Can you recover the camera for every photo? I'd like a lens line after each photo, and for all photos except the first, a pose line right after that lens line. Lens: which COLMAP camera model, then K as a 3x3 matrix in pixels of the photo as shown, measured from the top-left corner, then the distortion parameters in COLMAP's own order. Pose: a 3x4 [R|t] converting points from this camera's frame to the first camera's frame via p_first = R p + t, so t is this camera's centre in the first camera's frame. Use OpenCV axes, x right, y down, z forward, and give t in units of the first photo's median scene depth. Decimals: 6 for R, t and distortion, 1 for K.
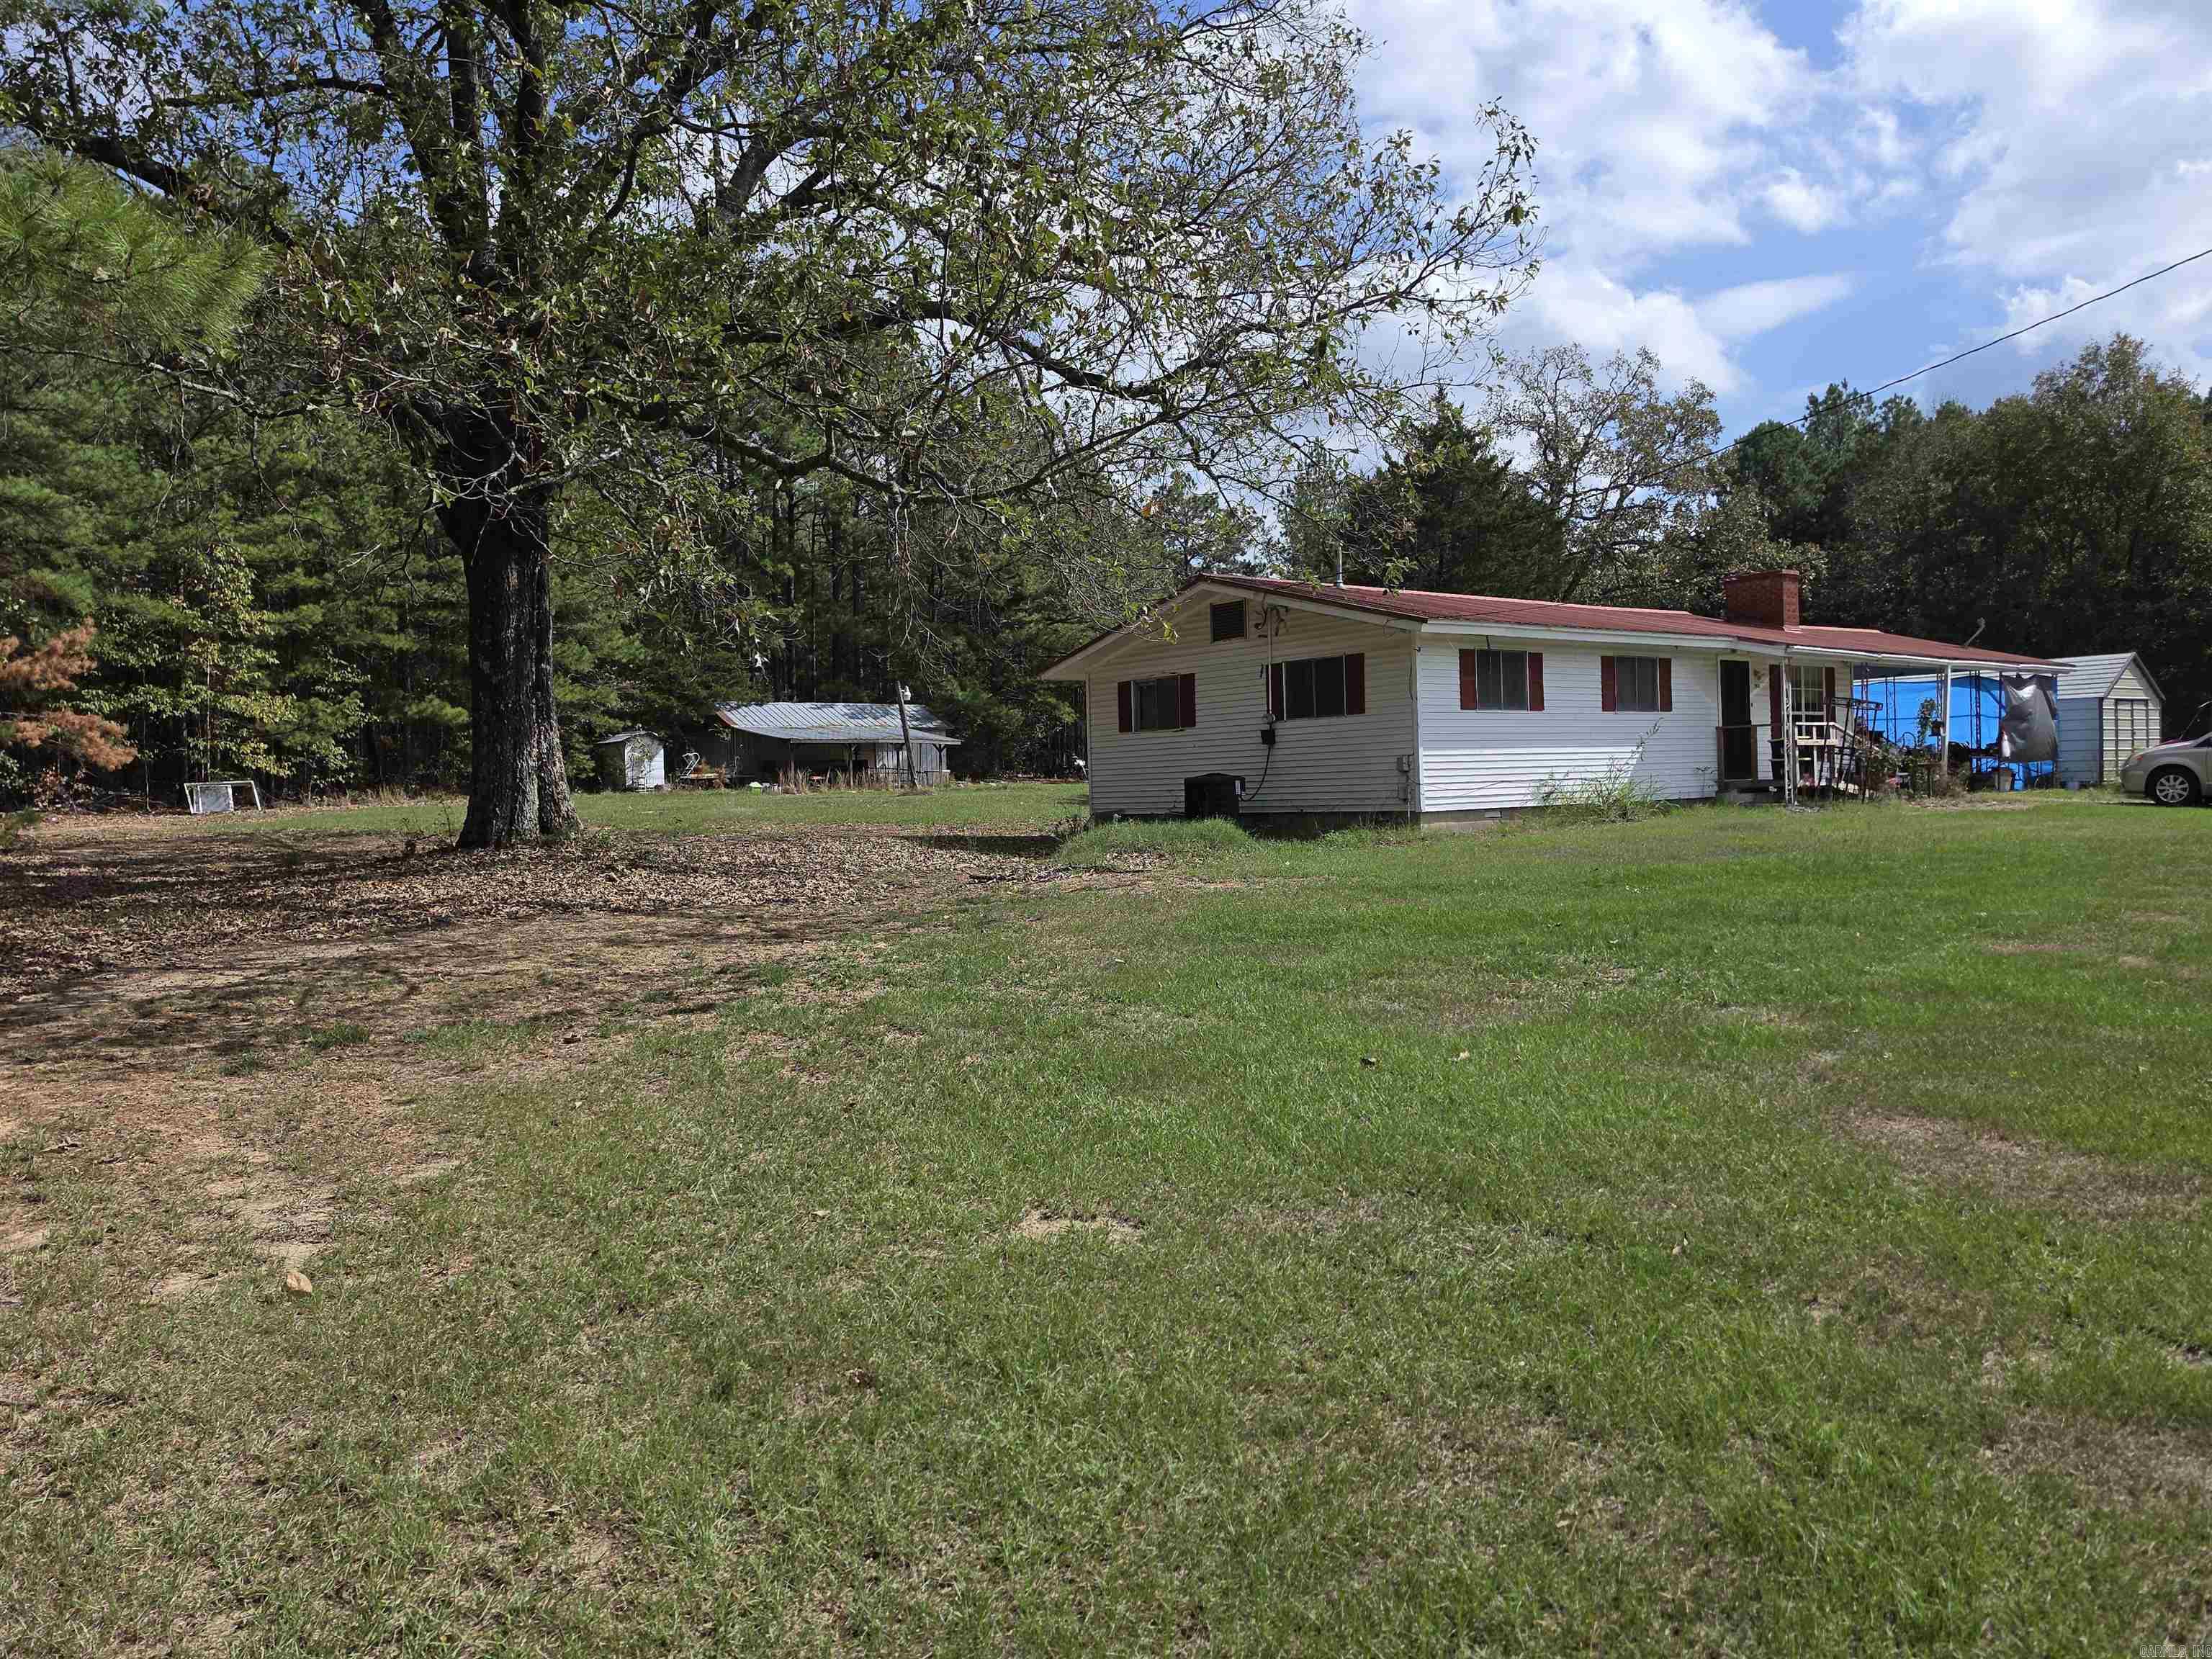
lens RADIAL K [[1612.3, 0, 1106.0], [0, 1612.3, 829.5], [0, 0, 1]] dist [0.007205, -0.027838]
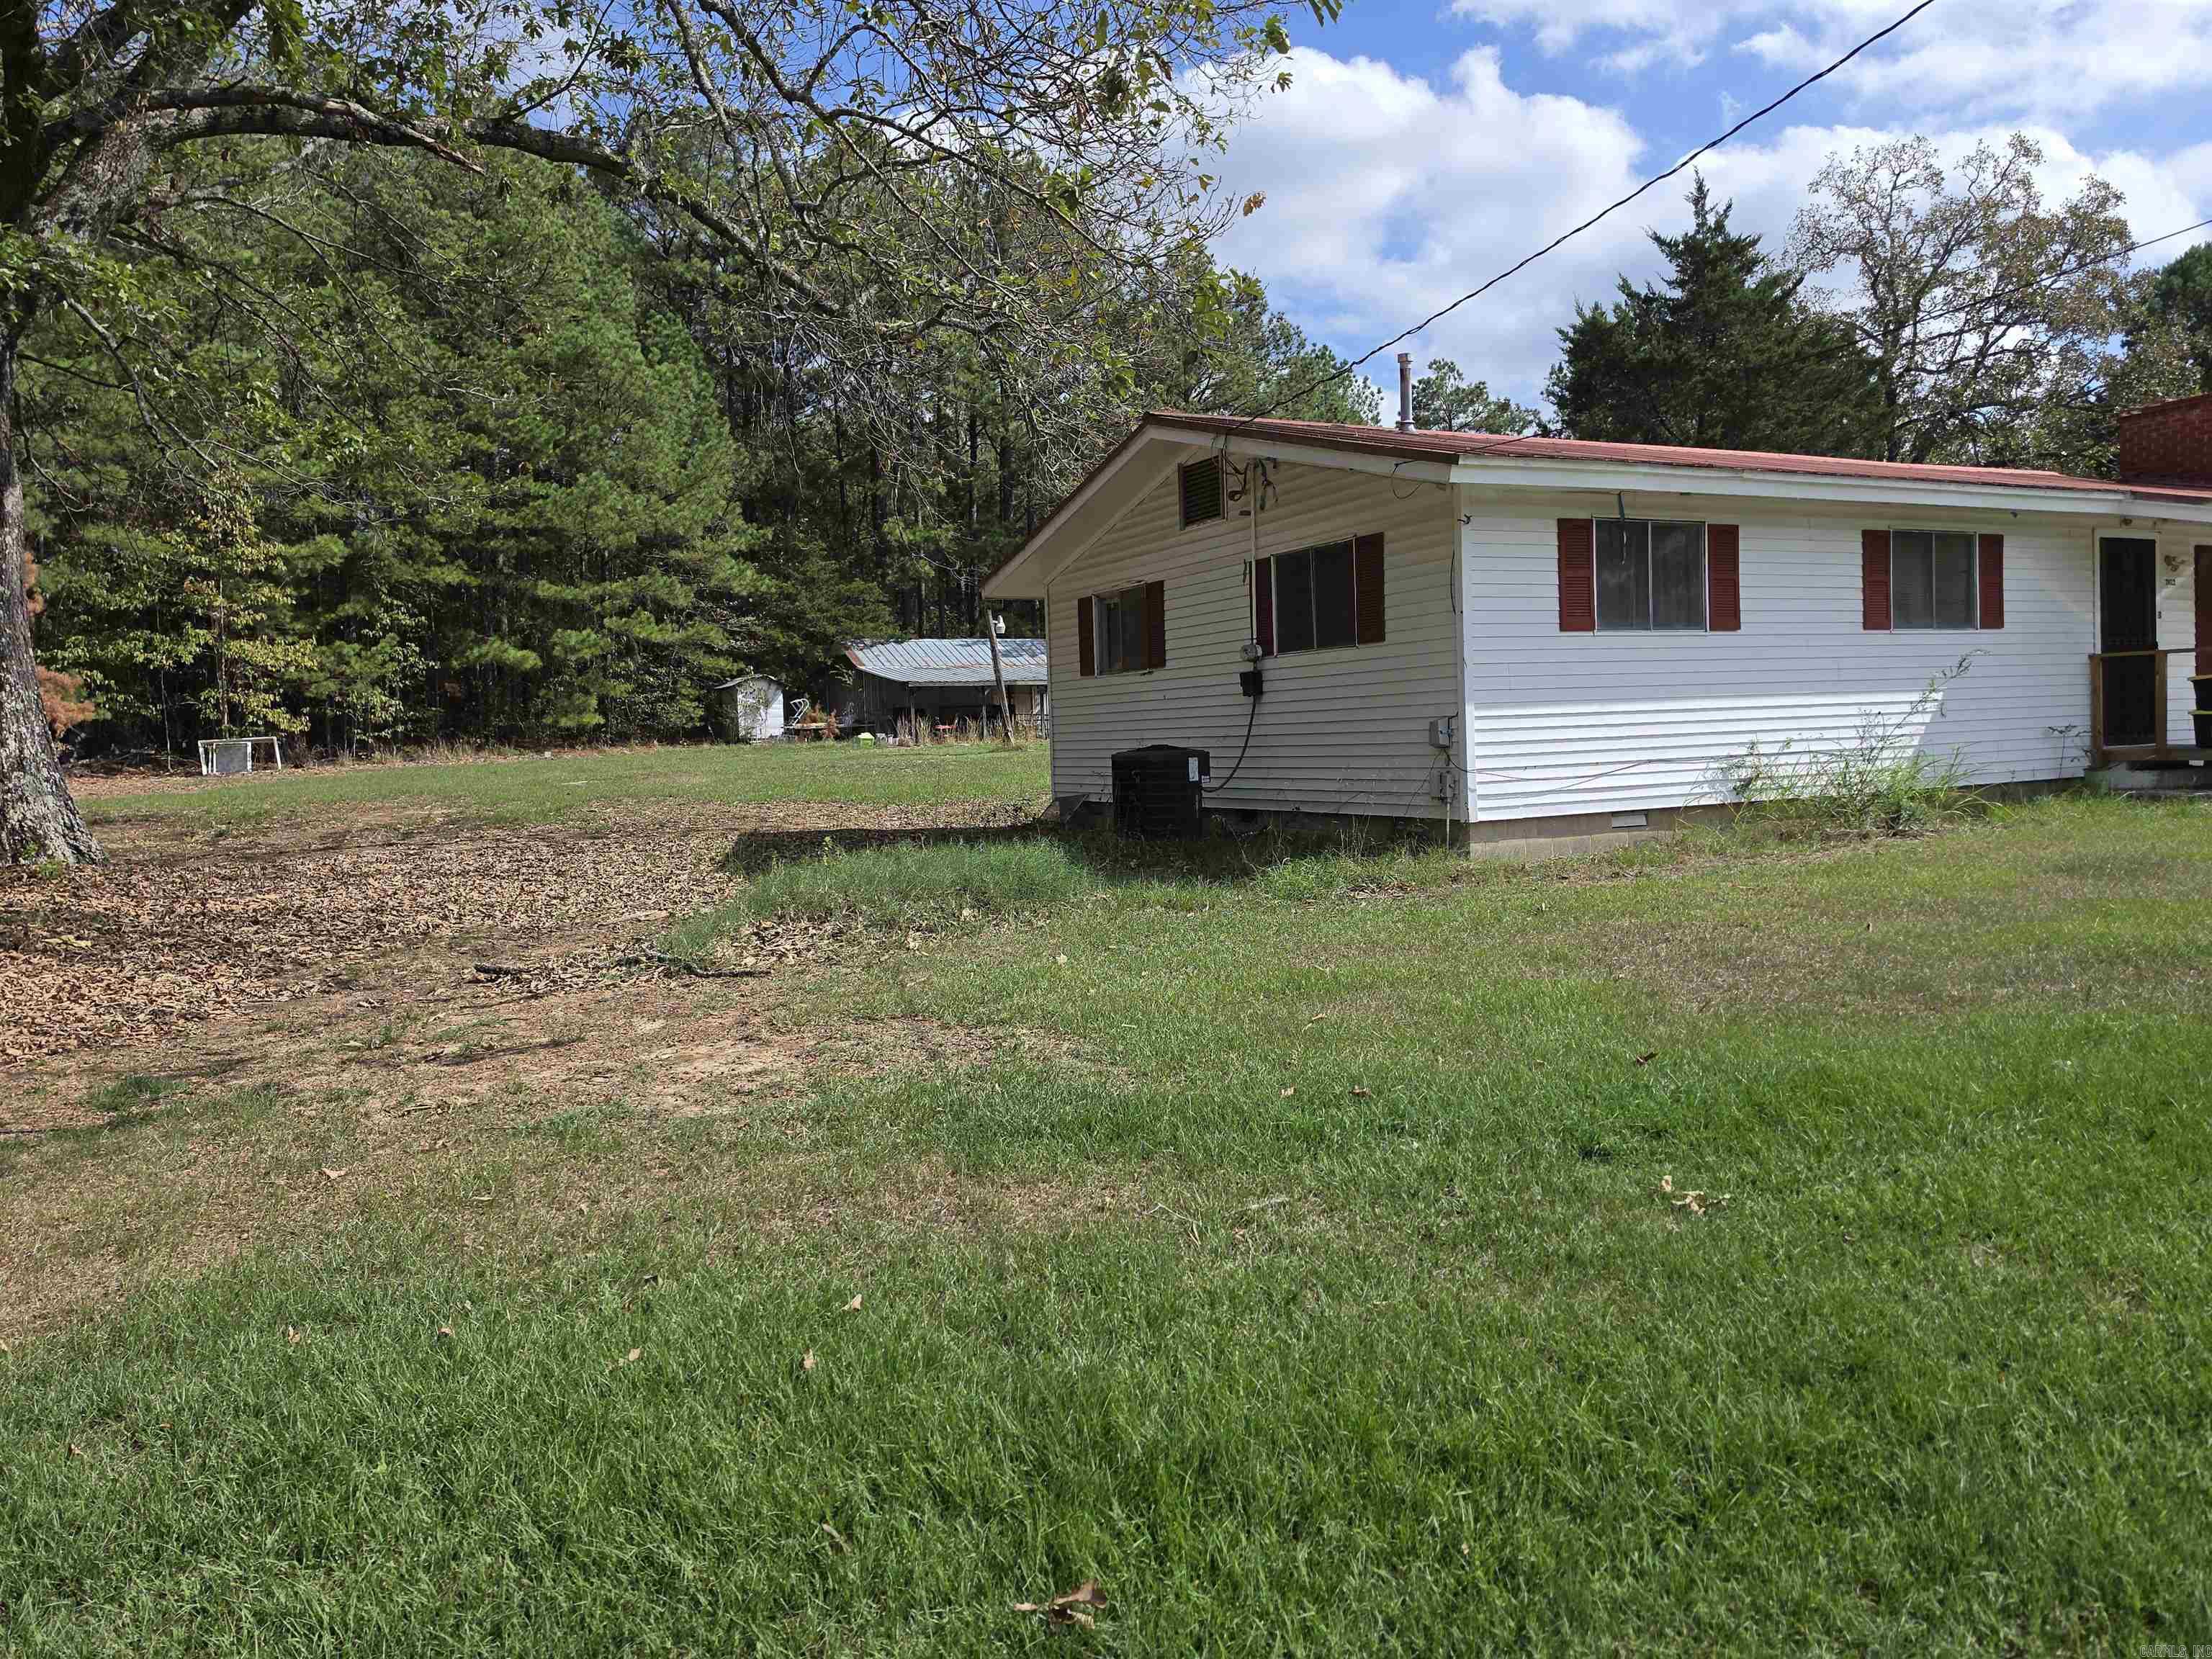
lens RADIAL K [[1612.3, 0, 1106.0], [0, 1612.3, 829.5], [0, 0, 1]] dist [0.007205, -0.027838]
pose [[0.979040, 0.006894, -0.203553, 0.097506], [0.001528, 0.999150, 0.041190, -0.016202], [0.203664, -0.040638, 0.978197, 0.233850]]
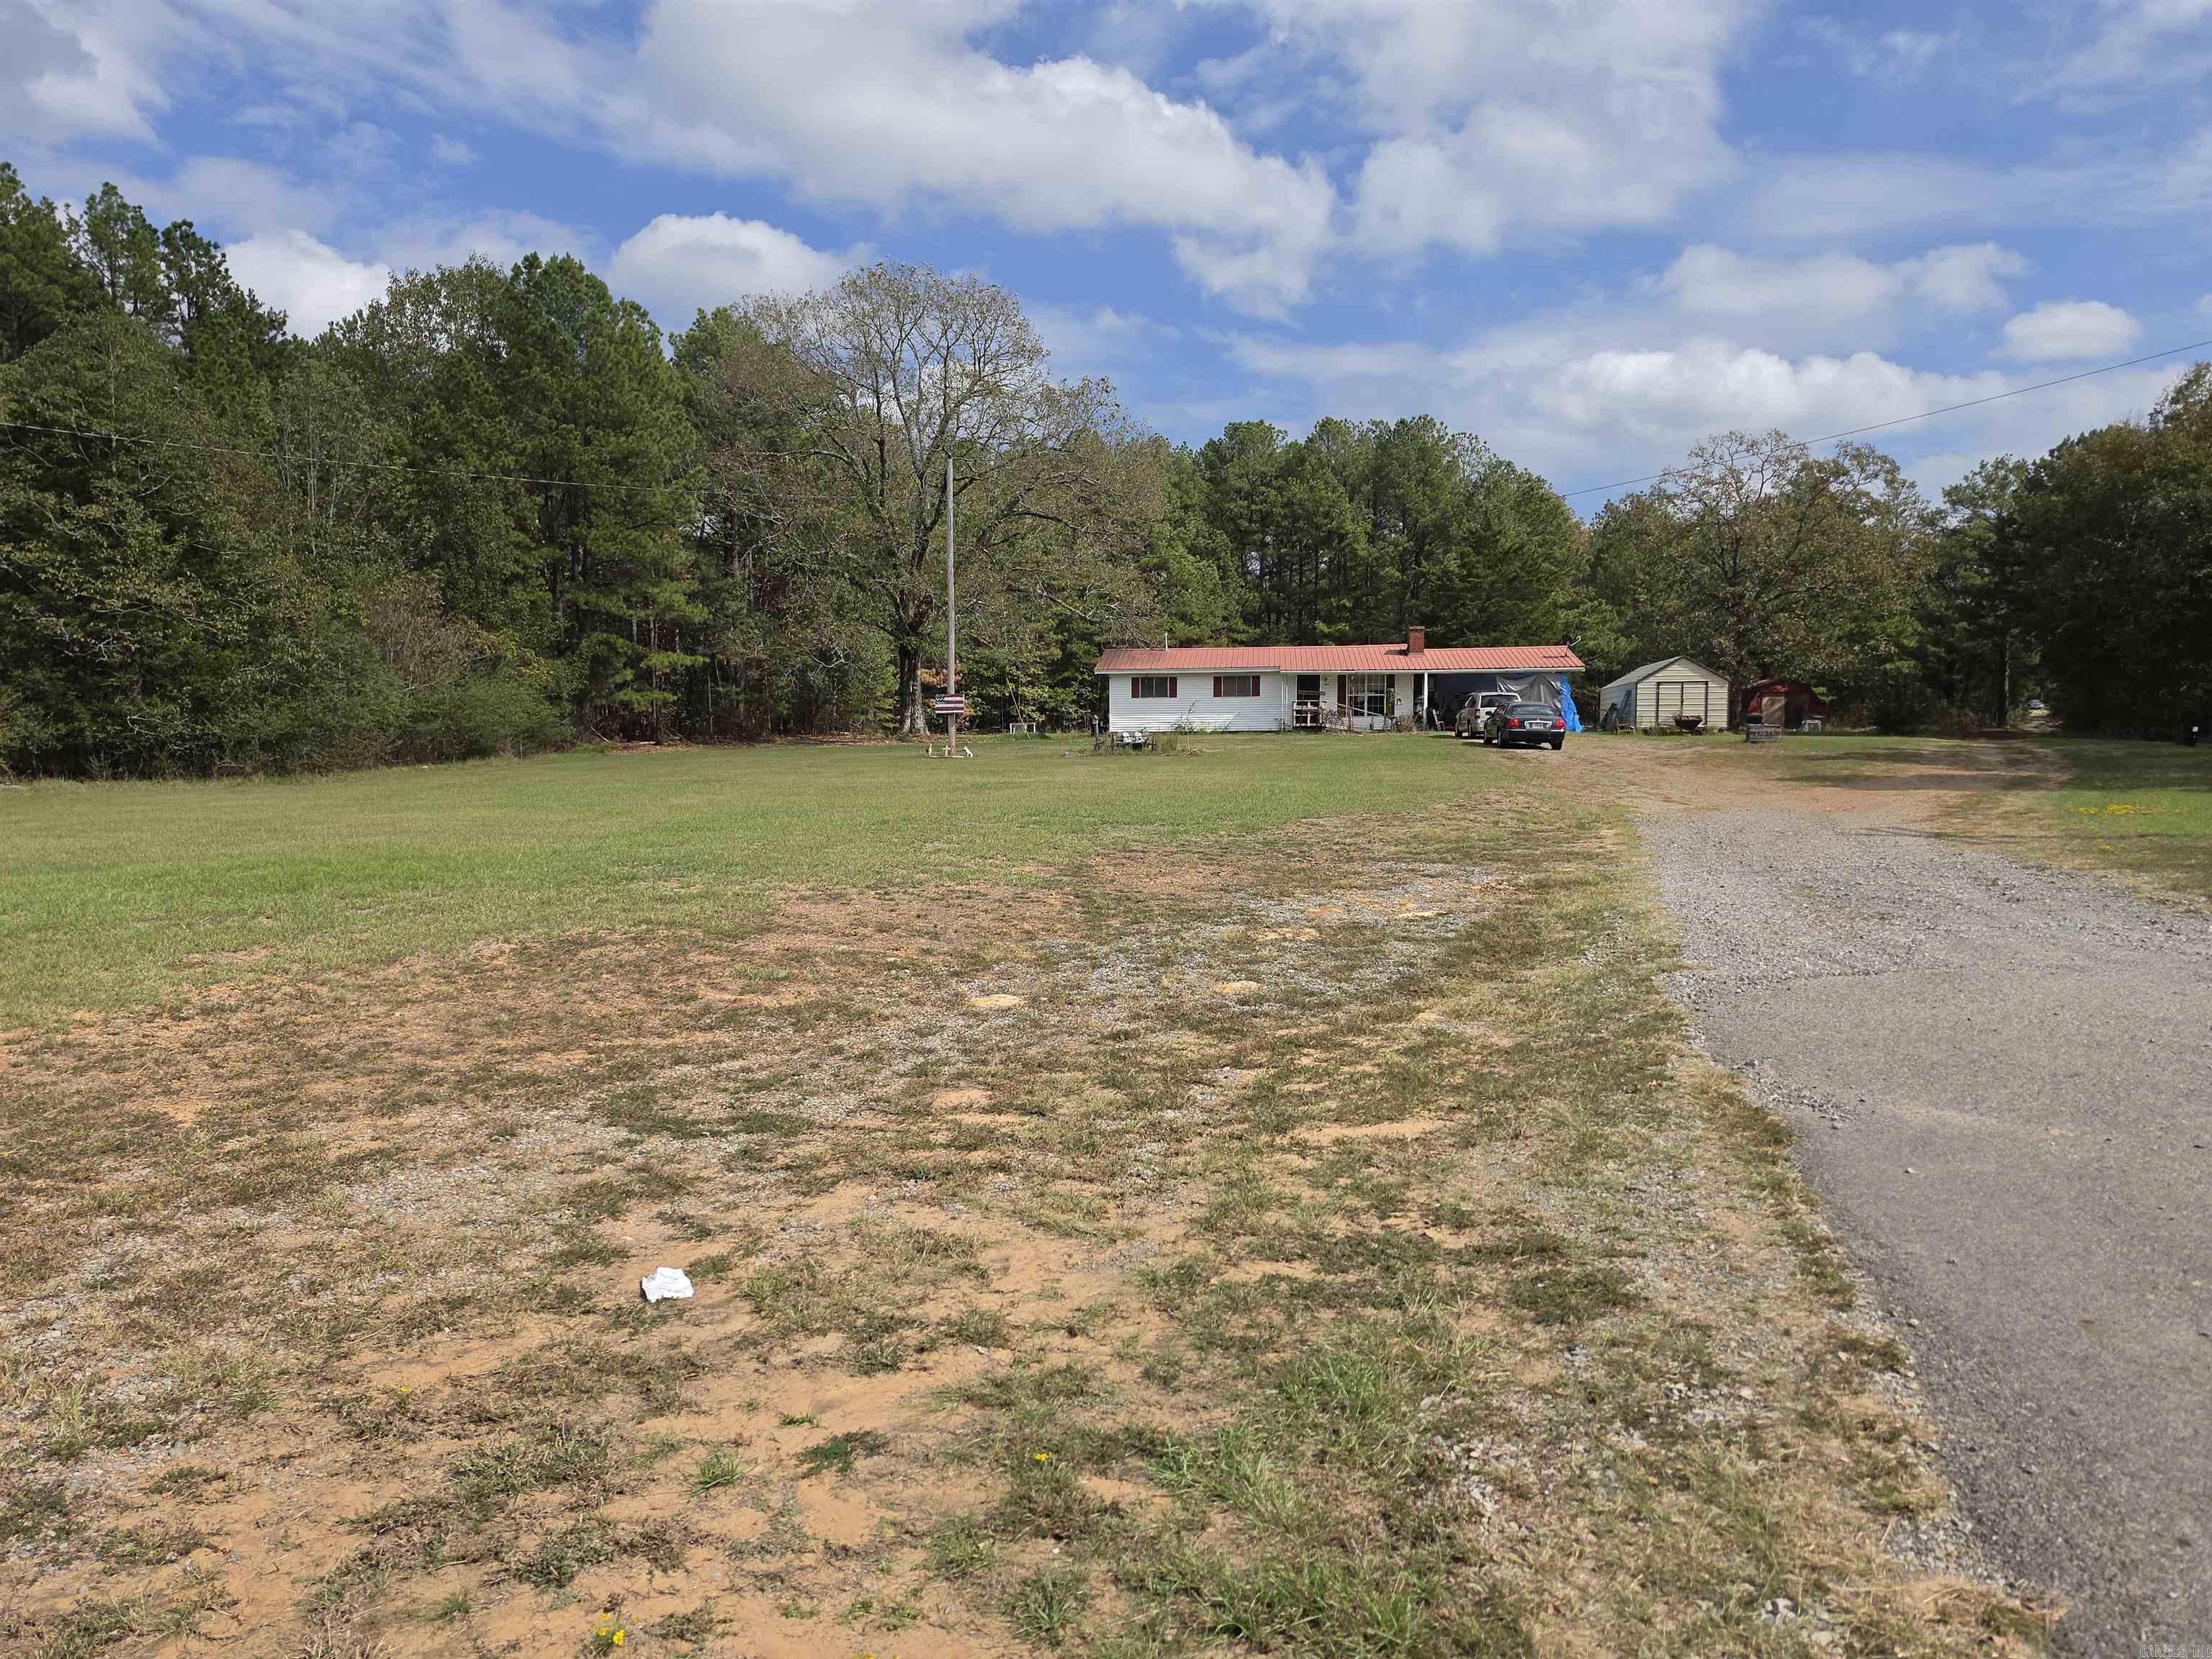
lens RADIAL K [[1612.3, 0, 1106.0], [0, 1612.3, 829.5], [0, 0, 1]] dist [0.007205, -0.027838]
pose [[0.714160, 0.048993, -0.698266, 1.244181], [-0.028486, 0.998755, 0.040941, 0.027189], [0.699403, -0.009348, 0.714667, -0.646977]]
